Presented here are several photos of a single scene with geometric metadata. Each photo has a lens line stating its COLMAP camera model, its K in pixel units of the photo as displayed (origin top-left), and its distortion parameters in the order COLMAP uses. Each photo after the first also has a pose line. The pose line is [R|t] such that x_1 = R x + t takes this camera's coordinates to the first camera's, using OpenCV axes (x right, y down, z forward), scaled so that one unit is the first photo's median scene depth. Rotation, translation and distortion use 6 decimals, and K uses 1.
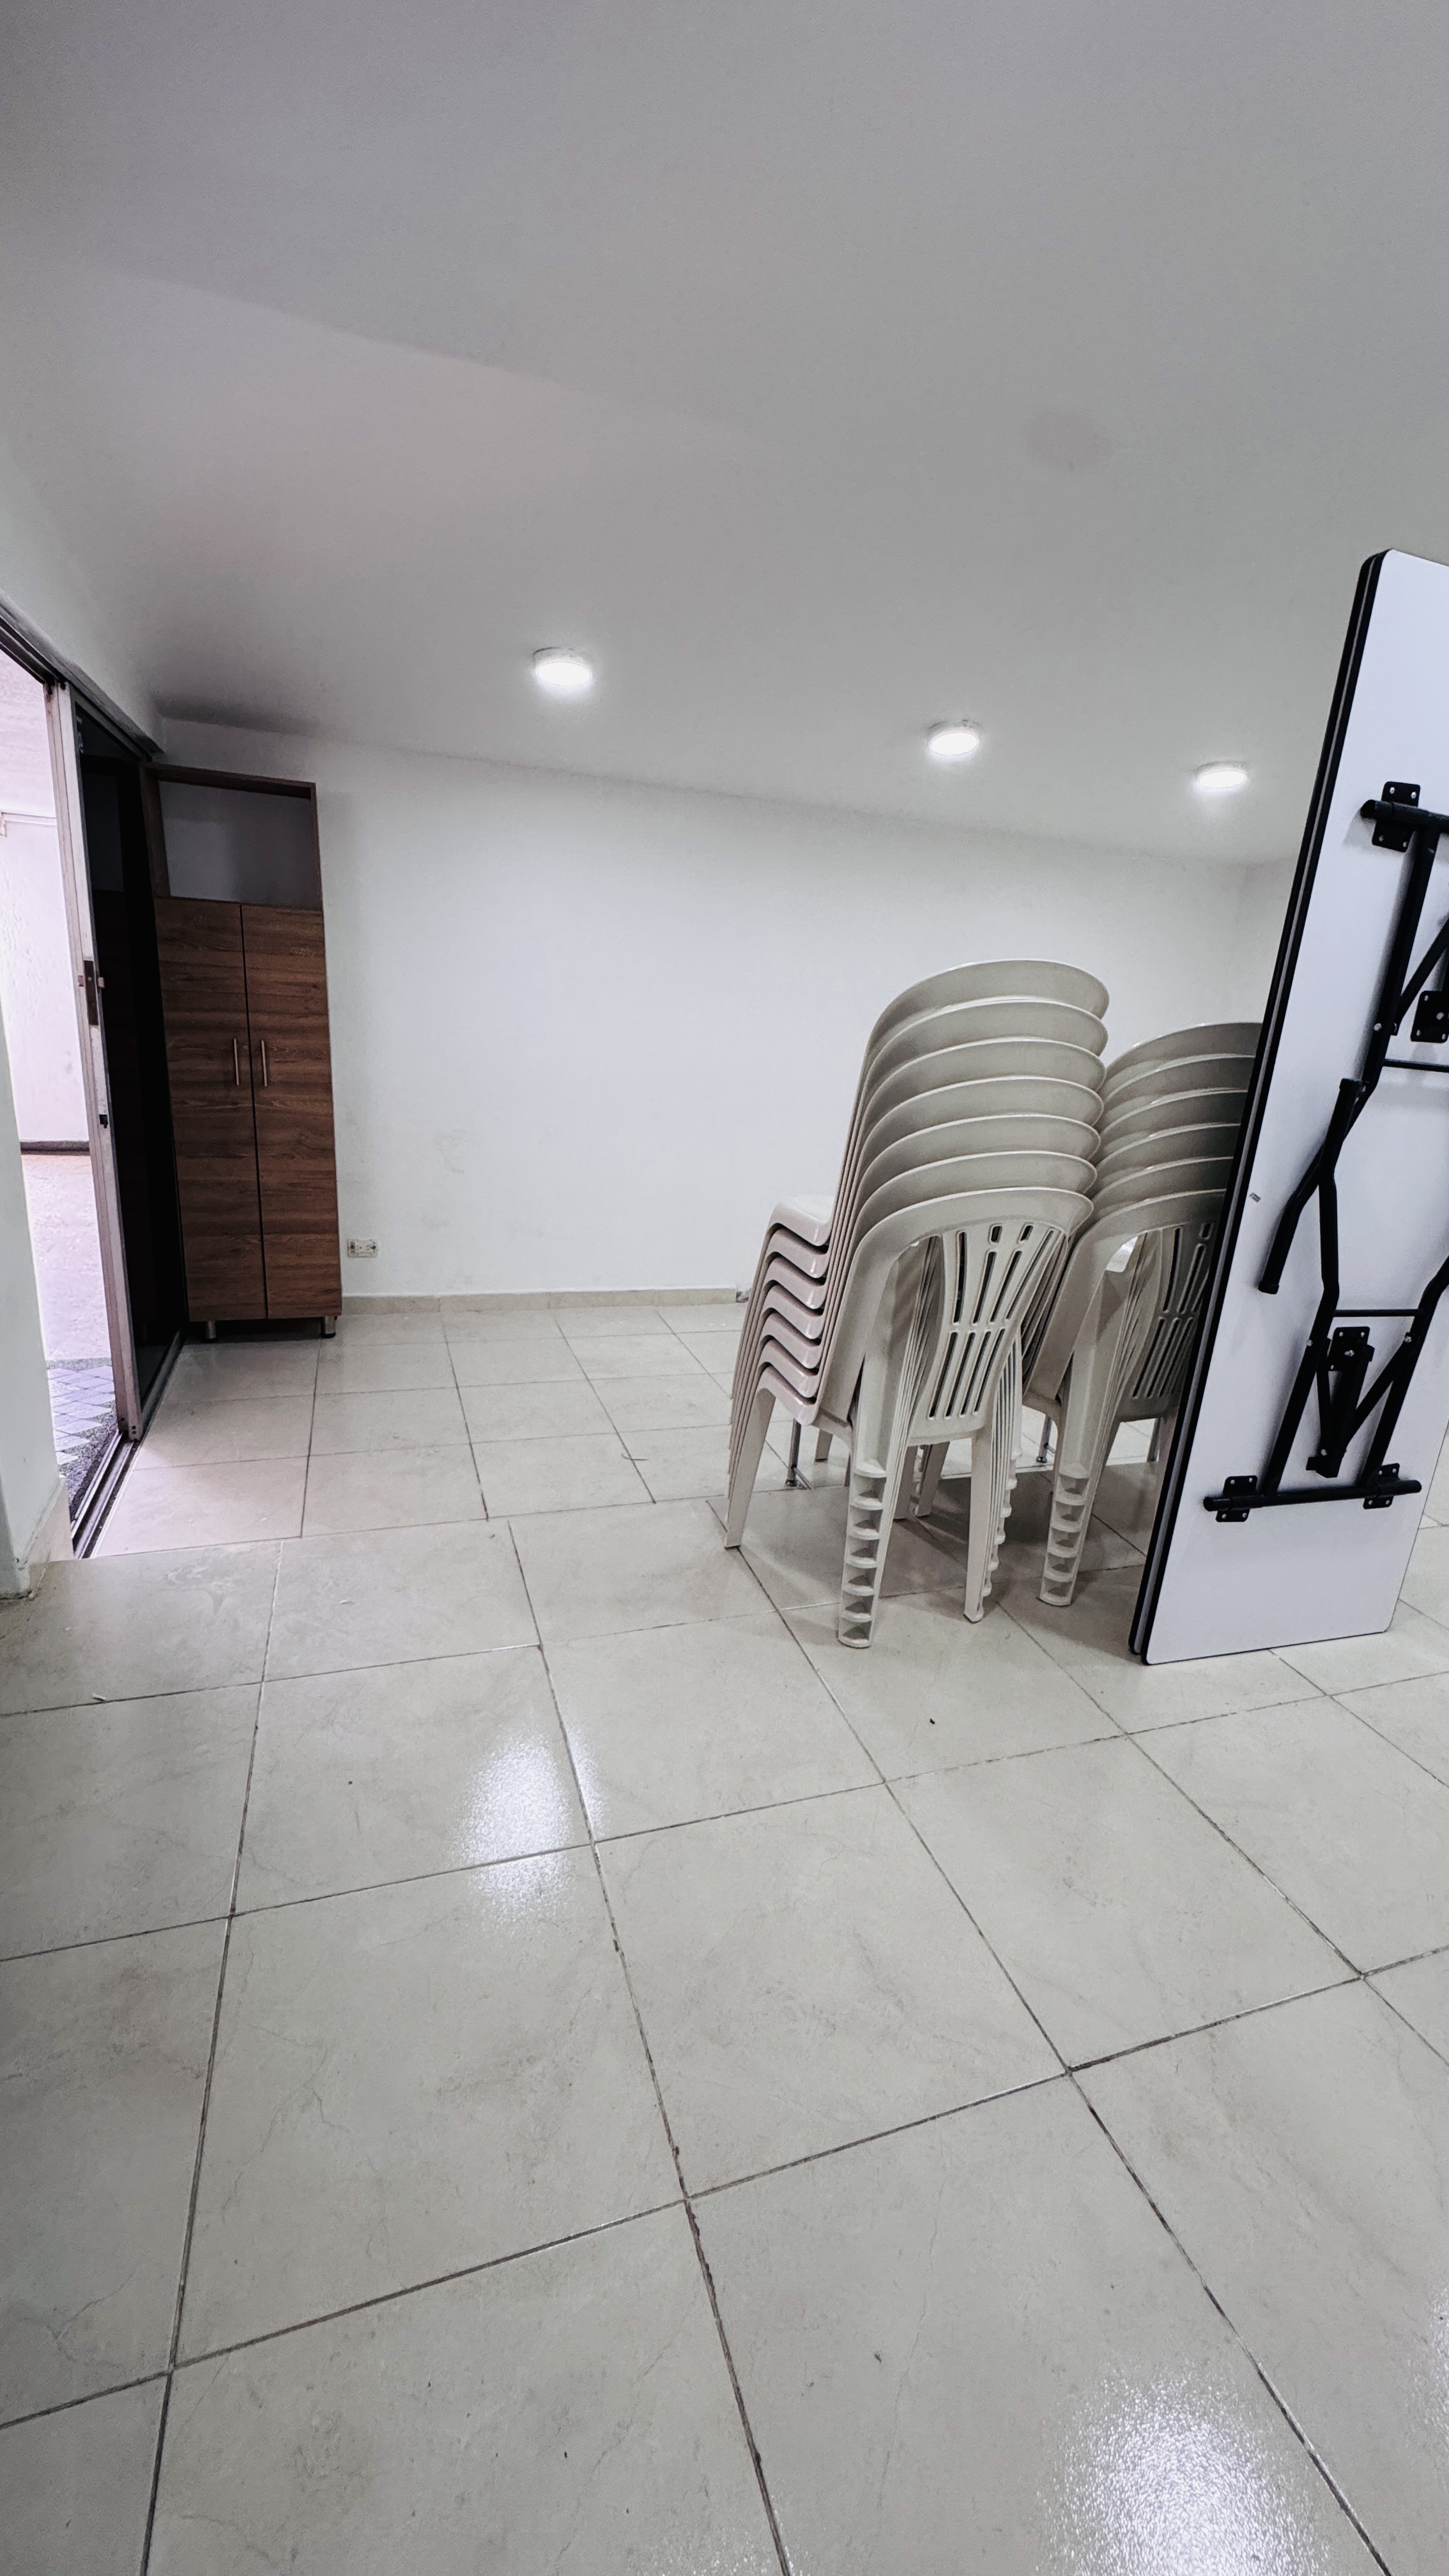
lens RADIAL K [[1031.4, 0, 727.9], [0, 1031.4, 1280.7], [0, 0, 1]] dist [-0.008055, 0.001316]
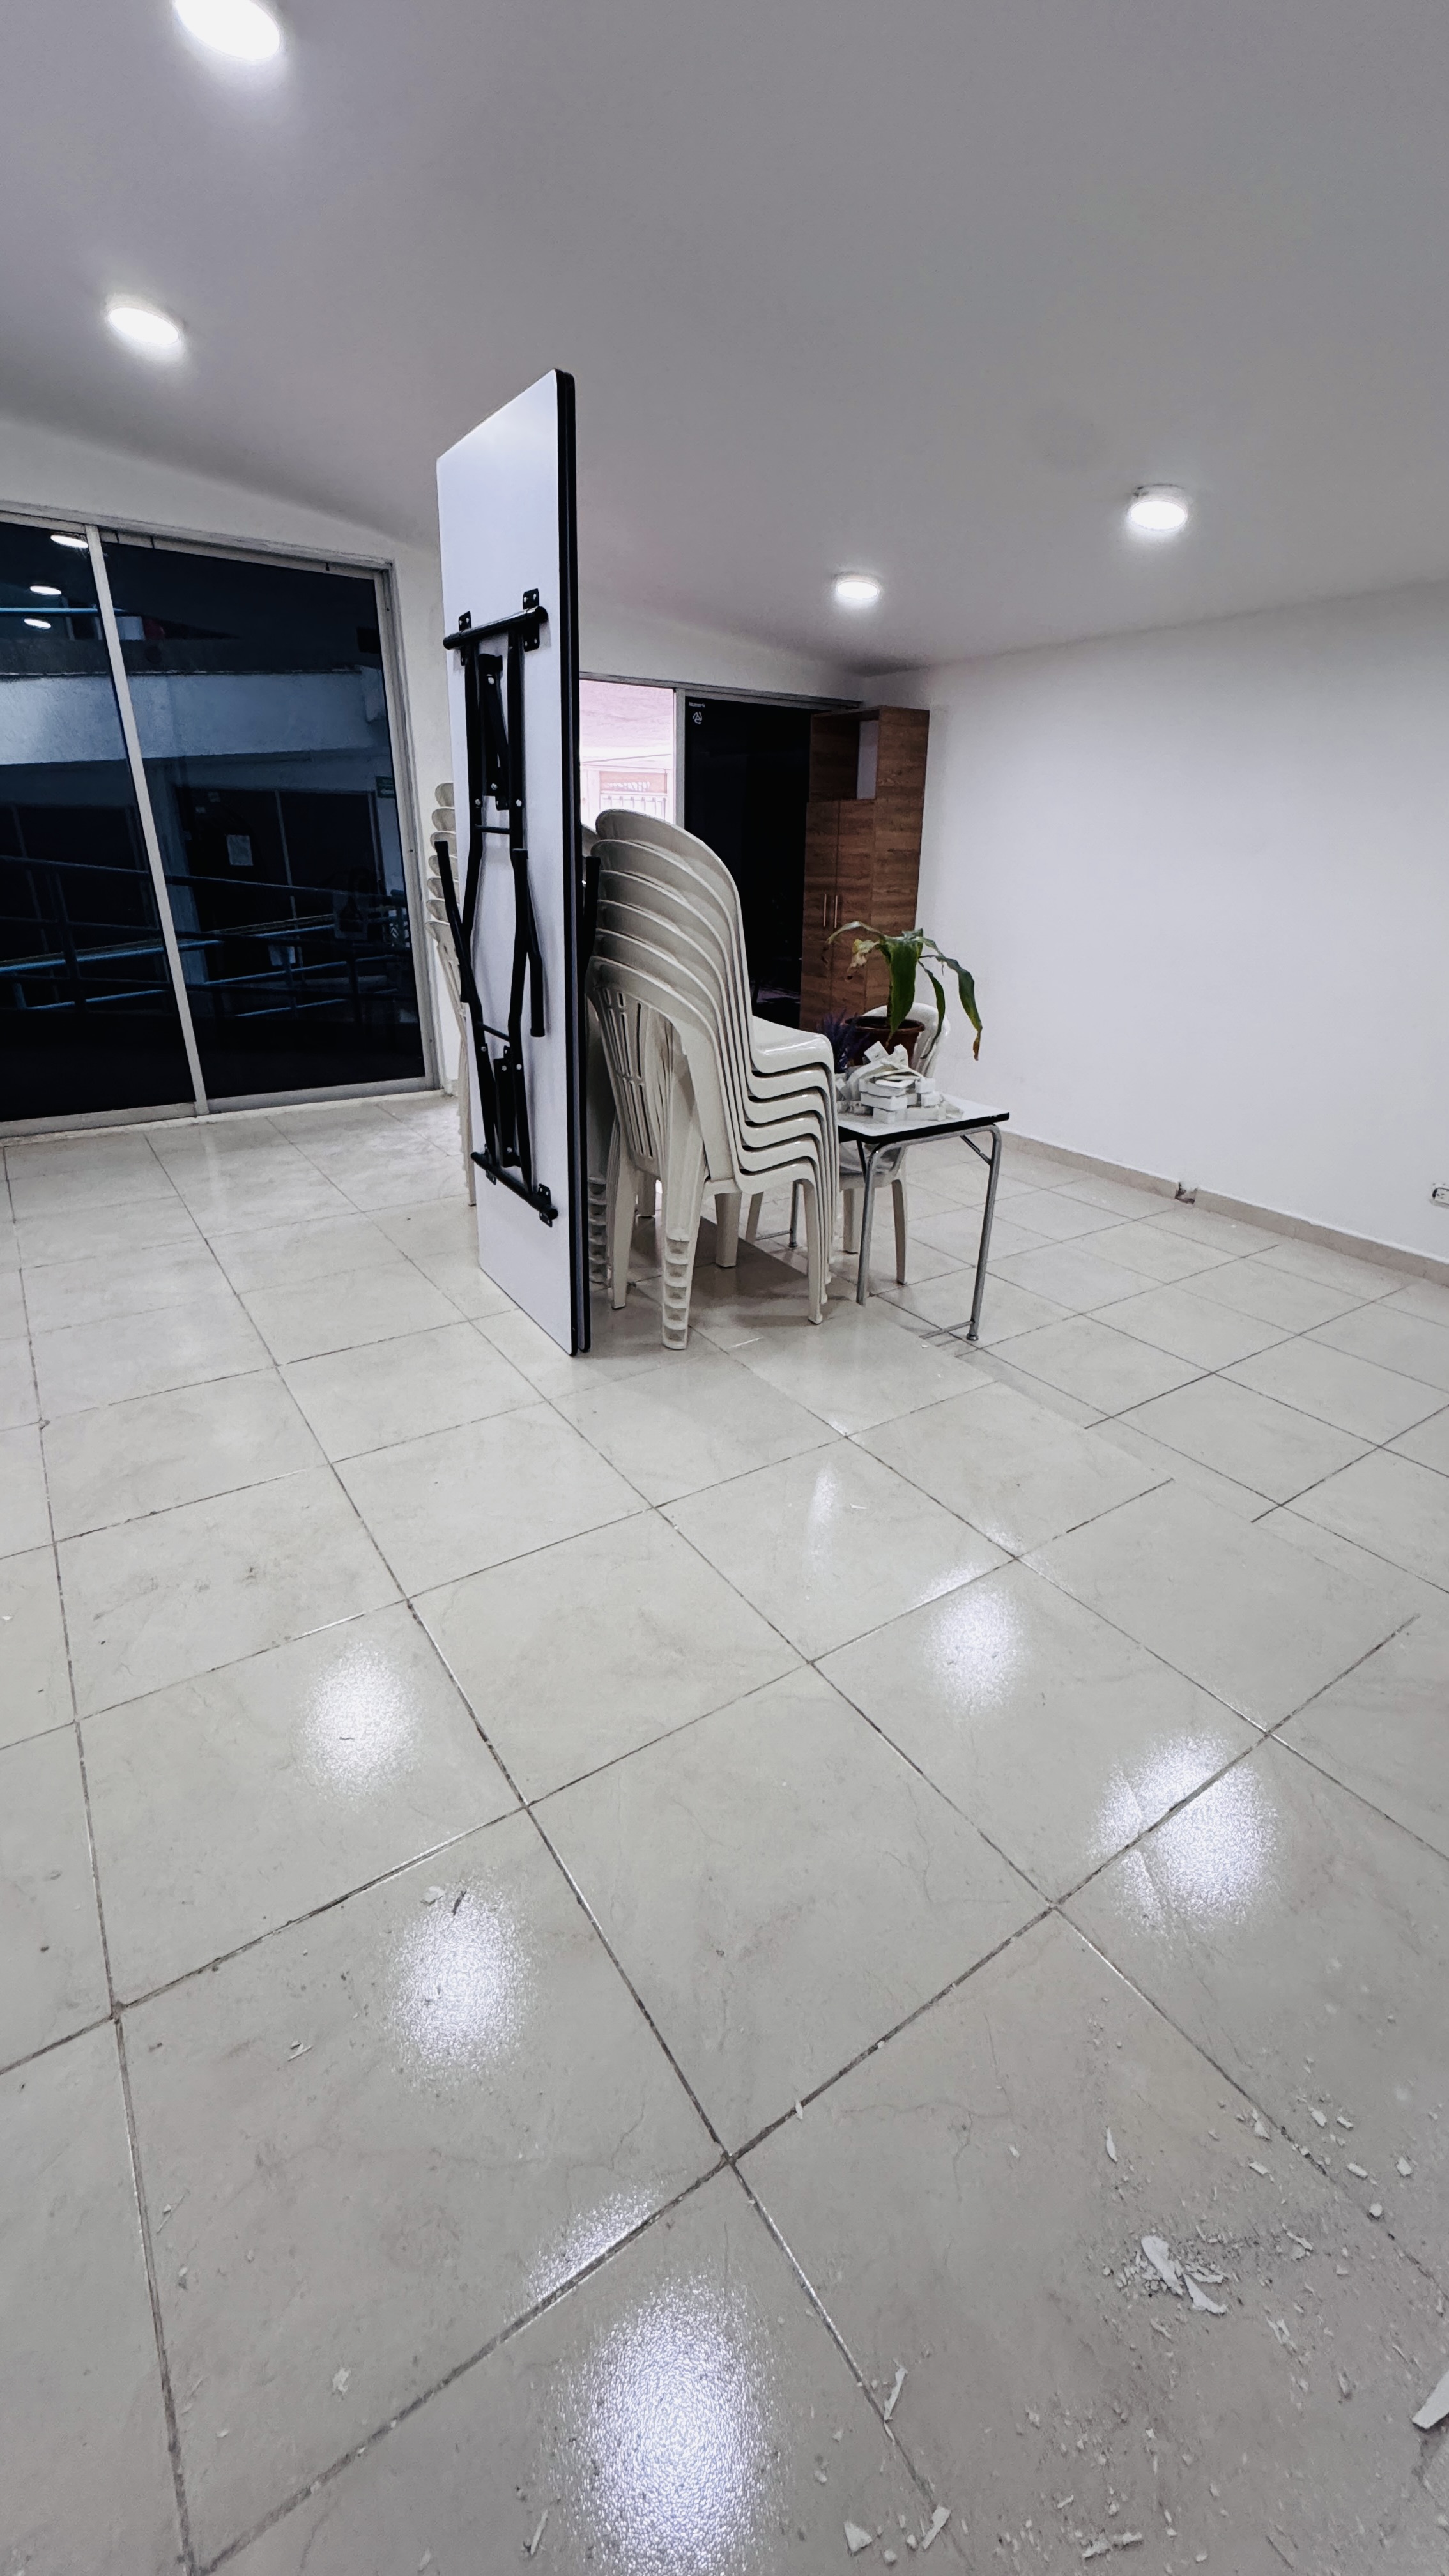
lens RADIAL K [[1031.4, 0, 726.8], [0, 1031.4, 1289.1], [0, 0, 1]] dist [-0.008055, 0.001316]
pose [[0.257902, 0.324493, -0.910050, 1.022672], [-0.273514, 0.927904, 0.253348, -0.039935], [0.926648, 0.183572, 0.328062, 0.463014]]
